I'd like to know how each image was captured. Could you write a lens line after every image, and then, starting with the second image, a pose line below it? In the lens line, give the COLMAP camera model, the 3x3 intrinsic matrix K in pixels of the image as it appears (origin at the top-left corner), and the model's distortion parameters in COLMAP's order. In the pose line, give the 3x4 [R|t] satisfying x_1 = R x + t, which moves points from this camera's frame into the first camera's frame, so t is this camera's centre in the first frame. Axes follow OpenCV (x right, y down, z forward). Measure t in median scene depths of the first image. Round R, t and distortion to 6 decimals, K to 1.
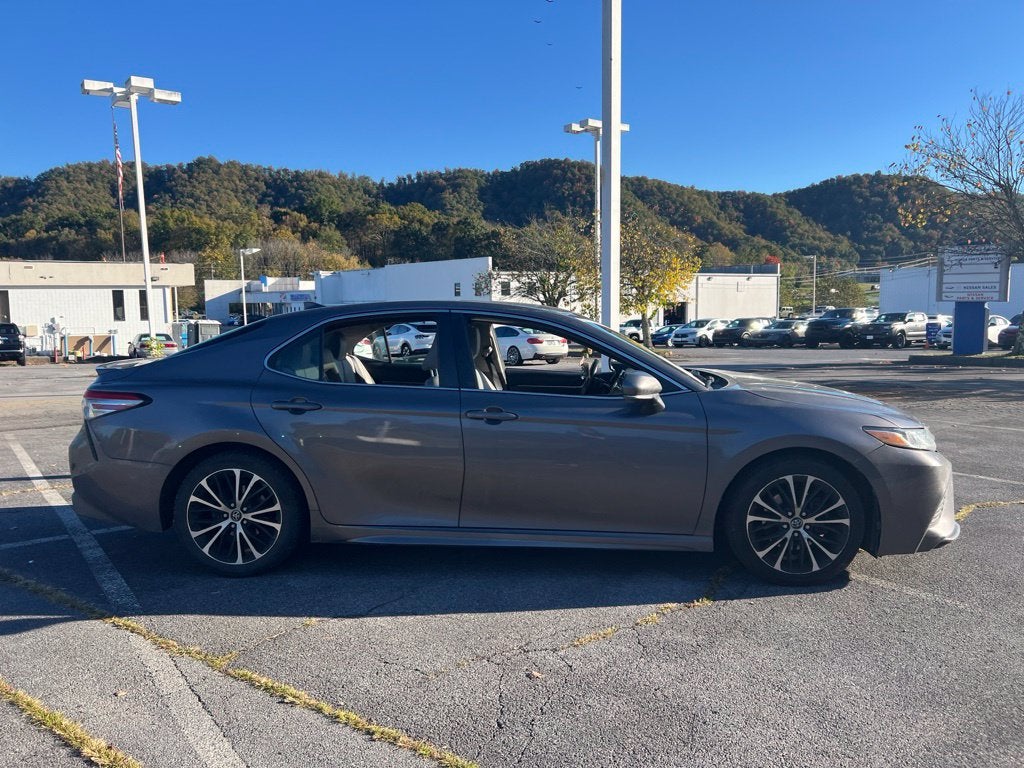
lens RADIAL K [[777.4, 0, 520.7], [0, 777.4, 375.8], [0, 0, 1]] dist [0.046252, -0.051281]
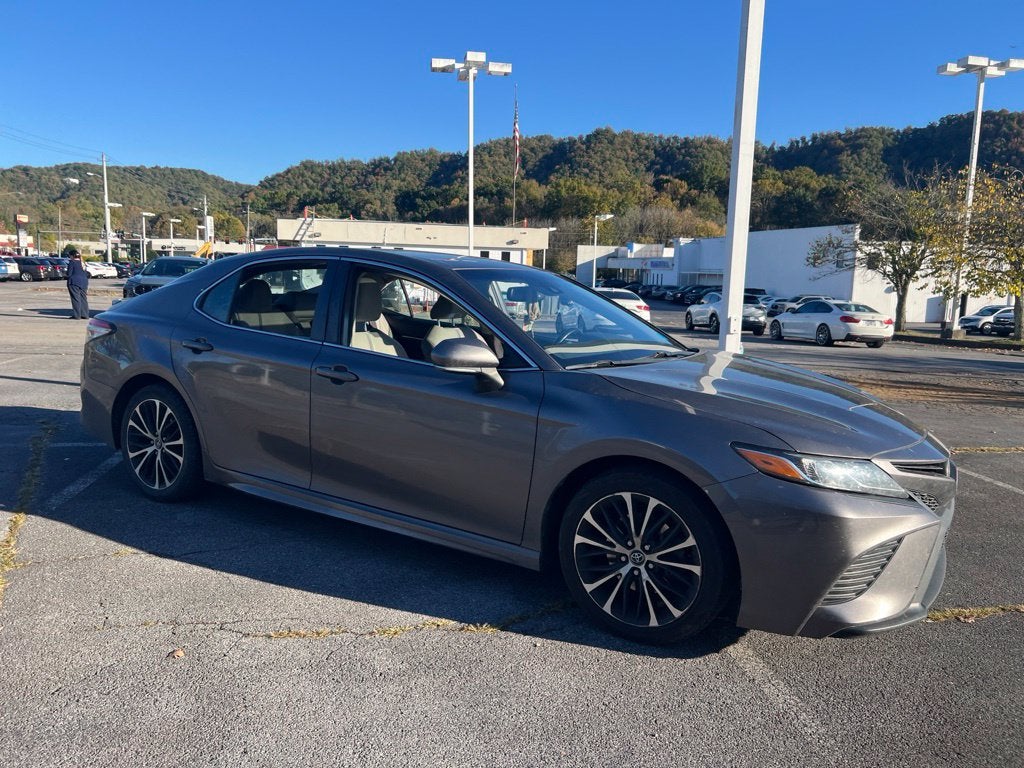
lens RADIAL K [[777.4, 0, 516.8], [0, 777.4, 374.5], [0, 0, 1]] dist [0.046252, -0.051281]
pose [[0.886487, 0.101253, -0.451539, 0.348859], [-0.083806, 0.994762, 0.058533, -0.012492], [0.455101, -0.014047, 0.890329, 0.173448]]
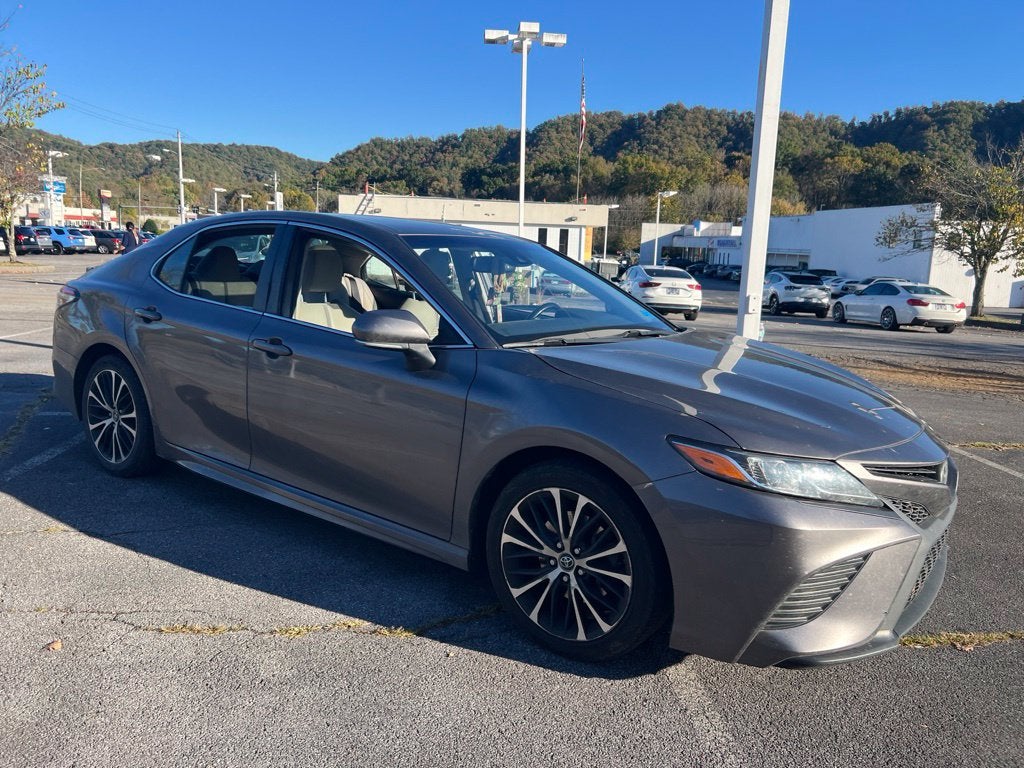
lens RADIAL K [[777.4, 0, 516.6], [0, 777.4, 372.8], [0, 0, 1]] dist [0.046252, -0.051281]
pose [[0.844347, 0.132981, -0.519032, 0.390181], [-0.100066, 0.990804, 0.091069, -0.015821], [0.526370, -0.024957, 0.849889, 0.257633]]
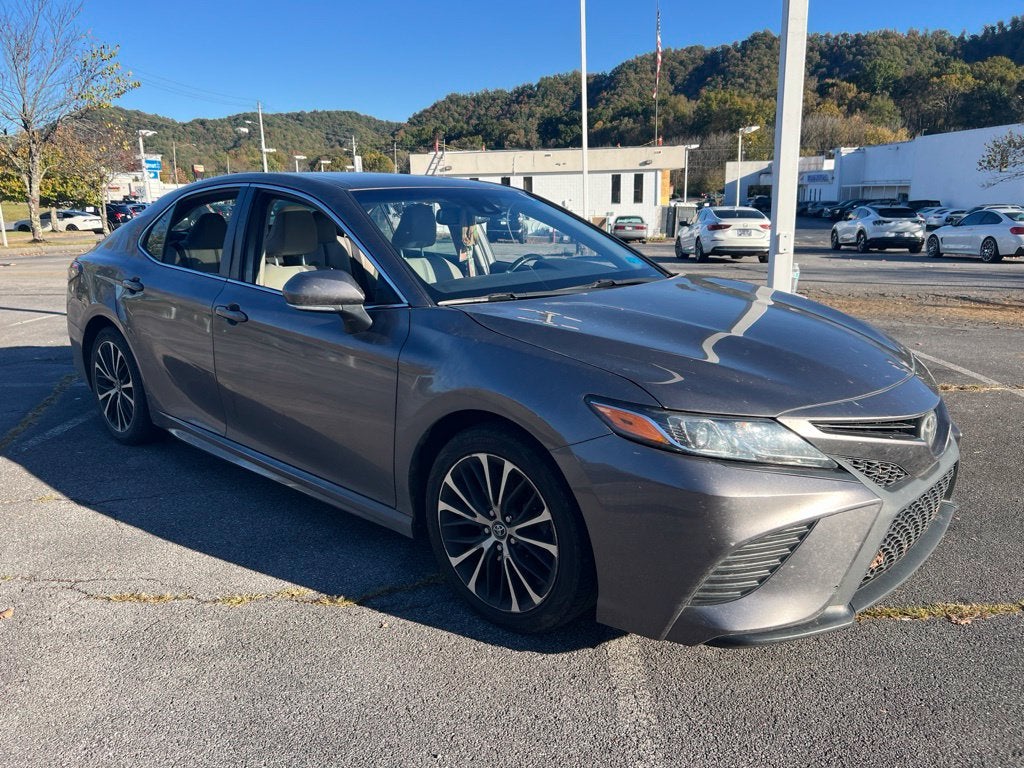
lens RADIAL K [[777.4, 0, 503.5], [0, 777.4, 373.8], [0, 0, 1]] dist [0.046252, -0.051281]
pose [[0.777560, 0.138366, -0.613396, 0.440190], [-0.049164, 0.985881, 0.160067, -0.021263], [0.626883, -0.094305, 0.773385, 0.325692]]
